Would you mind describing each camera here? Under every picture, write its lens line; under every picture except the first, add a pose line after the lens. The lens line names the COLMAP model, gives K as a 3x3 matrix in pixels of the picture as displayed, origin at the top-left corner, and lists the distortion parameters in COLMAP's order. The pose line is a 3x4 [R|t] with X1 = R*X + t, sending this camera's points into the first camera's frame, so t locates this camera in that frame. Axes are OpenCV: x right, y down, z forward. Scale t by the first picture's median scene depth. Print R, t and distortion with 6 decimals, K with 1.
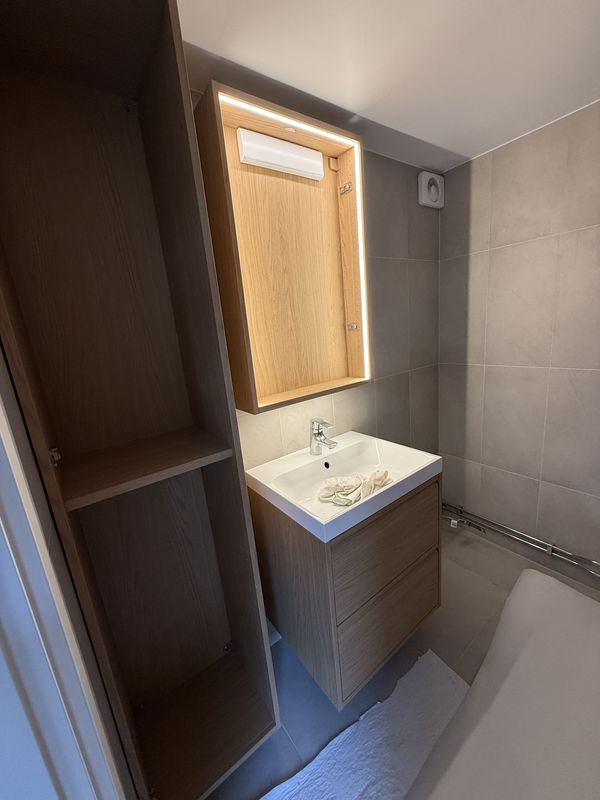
lens RADIAL K [[317.3, 0, 300.6], [0, 317.3, 399.2], [0, 0, 1]] dist [-0.001356, -0.000006]
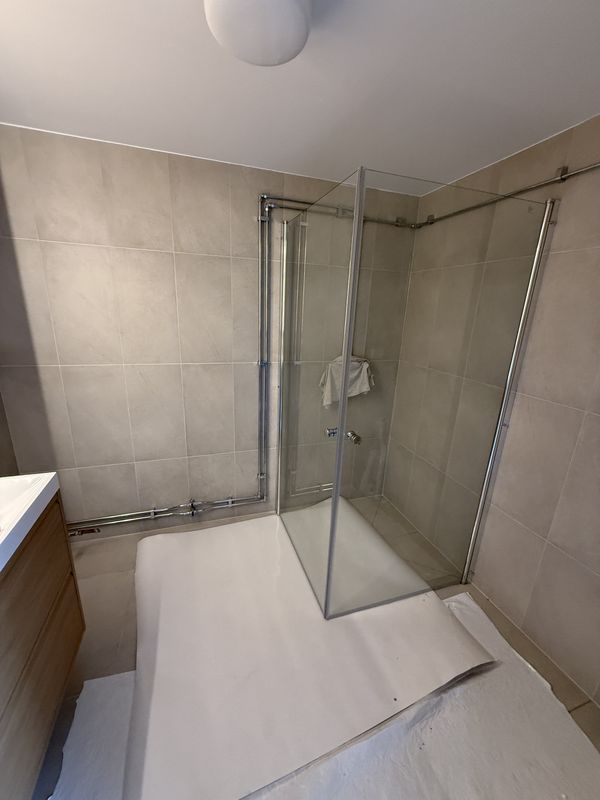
lens RADIAL K [[317.3, 0, 299.3], [0, 317.3, 399.1], [0, 0, 1]] dist [-0.001356, -0.000006]
pose [[0.303785, -0.159703, 0.939260, -0.109701], [0.149365, 0.981644, 0.118600, -0.016133], [-0.940959, 0.104264, 0.322063, 0.040917]]
